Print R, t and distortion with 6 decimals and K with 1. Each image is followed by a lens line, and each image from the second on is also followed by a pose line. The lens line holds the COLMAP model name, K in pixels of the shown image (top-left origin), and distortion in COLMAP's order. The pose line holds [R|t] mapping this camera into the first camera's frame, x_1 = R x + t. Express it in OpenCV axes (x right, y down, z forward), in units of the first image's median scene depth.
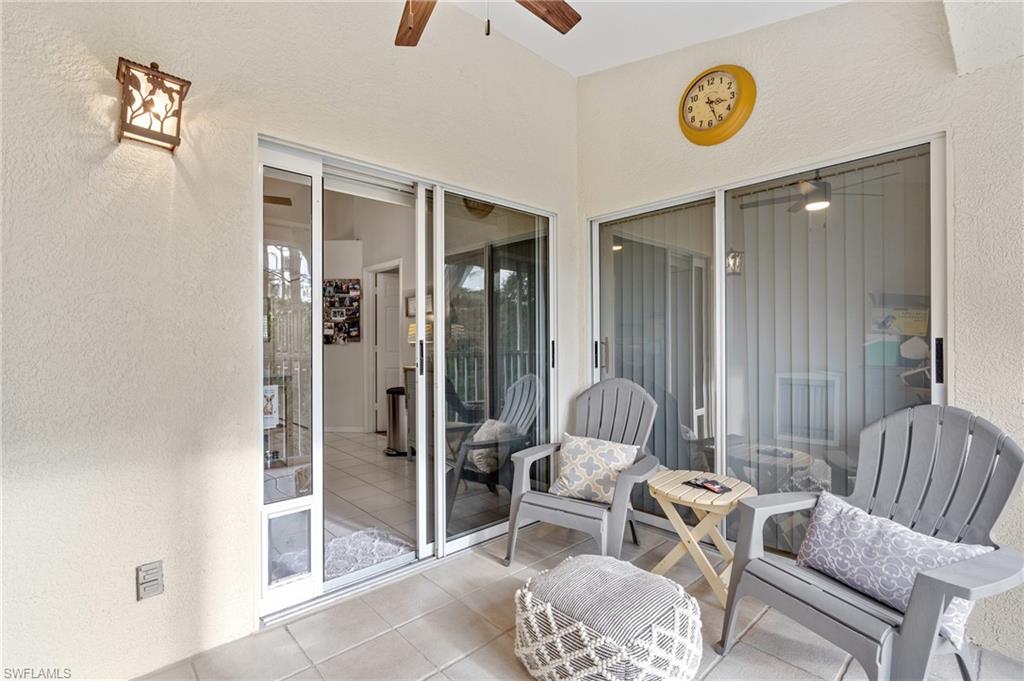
lens RADIAL K [[472.6, 0, 506.7], [0, 472.6, 342.9], [0, 0, 1]] dist [0.004869, 0.000700]
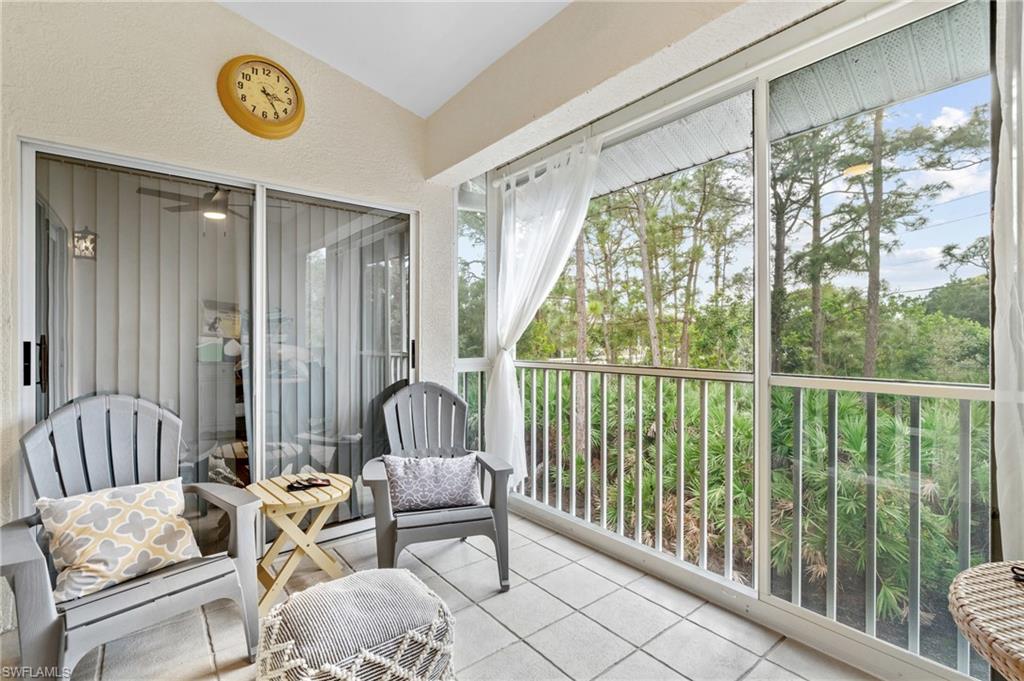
lens RADIAL K [[472.6, 0, 504.2], [0, 472.6, 341.3], [0, 0, 1]] dist [0.004869, 0.000700]
pose [[0.068125, 0.005261, 0.997663, -0.484960], [0.005160, 0.999971, -0.005625, 0.002829], [-0.997663, 0.005532, 0.068096, 0.446796]]
